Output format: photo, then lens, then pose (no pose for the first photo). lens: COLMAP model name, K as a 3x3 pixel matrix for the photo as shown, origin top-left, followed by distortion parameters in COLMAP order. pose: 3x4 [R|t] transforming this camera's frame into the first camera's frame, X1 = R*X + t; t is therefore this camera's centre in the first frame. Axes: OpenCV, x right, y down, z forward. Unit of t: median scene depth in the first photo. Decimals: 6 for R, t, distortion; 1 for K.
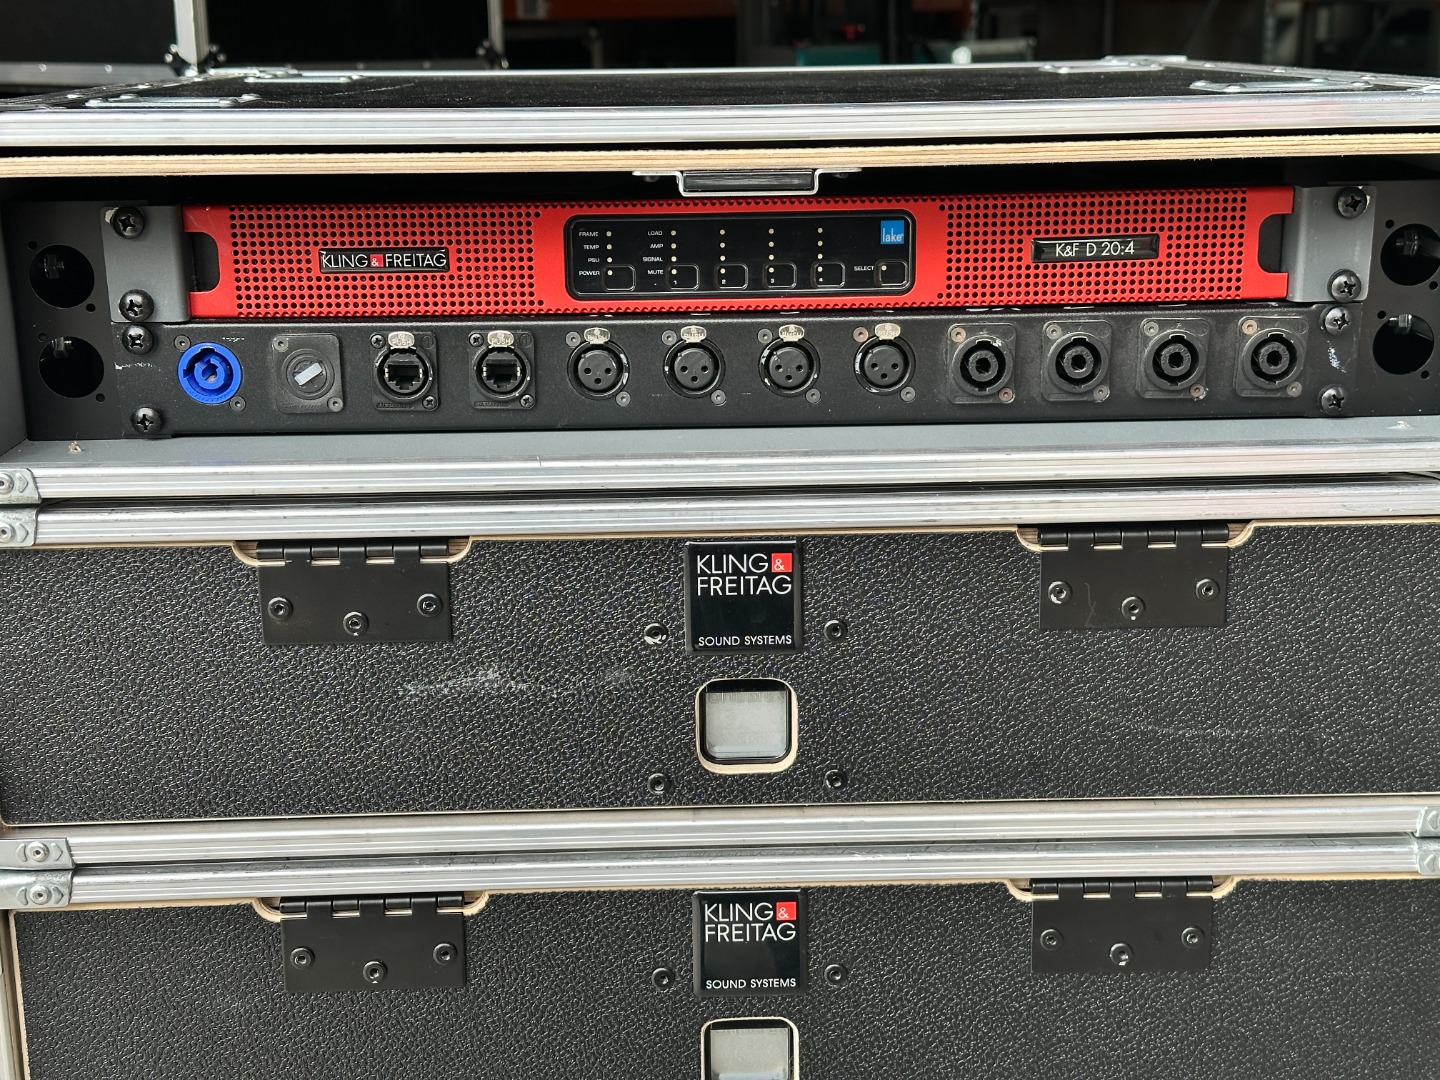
lens RADIAL K [[2003.7, 0, 714.5], [0, 2003.7, 532.3], [0, 0, 1]] dist [0.139677, 0.000000]
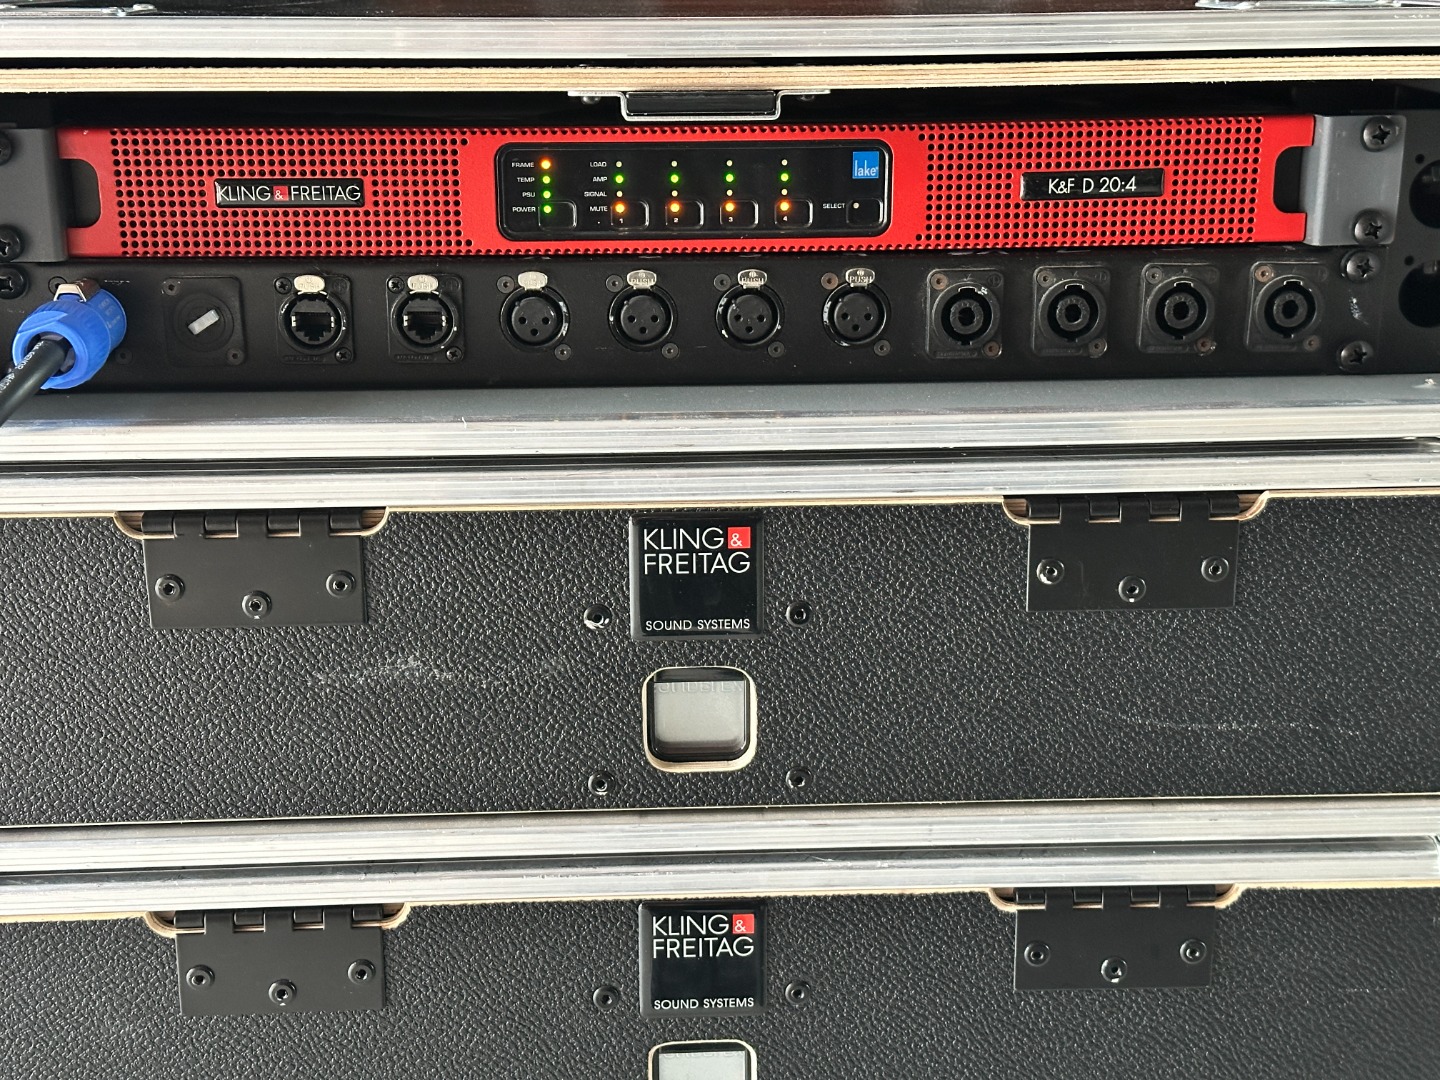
lens RADIAL K [[2003.7, 0, 713.6], [0, 2003.7, 536.0], [0, 0, 1]] dist [0.139677, 0.000000]
pose [[0.999915, 0.002392, 0.012846, 0.010447], [-0.002710, 0.999688, 0.024838, -0.007394], [-0.012782, -0.024871, 0.999609, 0.107932]]
